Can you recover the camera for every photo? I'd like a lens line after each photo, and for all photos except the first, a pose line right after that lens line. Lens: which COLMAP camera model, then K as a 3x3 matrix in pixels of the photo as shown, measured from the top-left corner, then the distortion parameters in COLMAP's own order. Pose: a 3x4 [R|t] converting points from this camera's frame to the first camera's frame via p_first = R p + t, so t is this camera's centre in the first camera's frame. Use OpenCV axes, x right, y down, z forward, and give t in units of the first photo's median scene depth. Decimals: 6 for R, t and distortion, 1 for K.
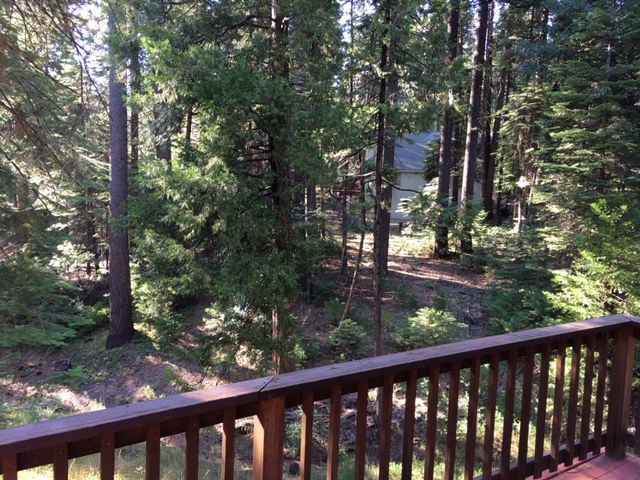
lens RADIAL K [[544.6, 0, 315.2], [0, 544.6, 236.9], [0, 0, 1]] dist [0.072296, -0.101886]
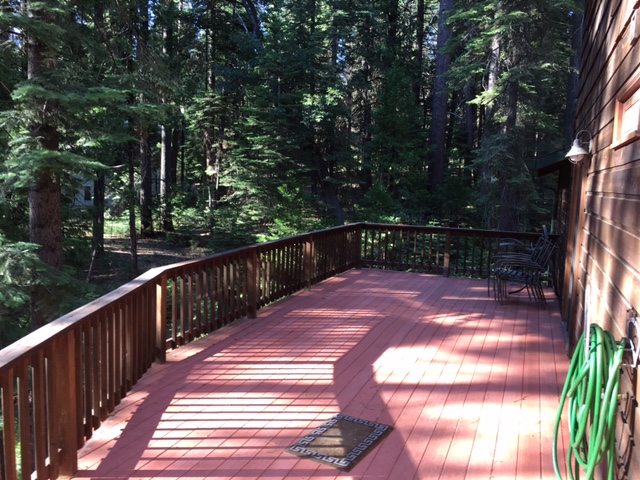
lens RADIAL K [[544.6, 0, 318.1], [0, 544.6, 234.3], [0, 0, 1]] dist [0.072296, -0.101886]
pose [[0.815109, -0.067819, 0.575324, -0.226501], [0.055615, 0.997698, 0.038813, 0.013181], [-0.576631, 0.000360, 0.817004, -0.223697]]
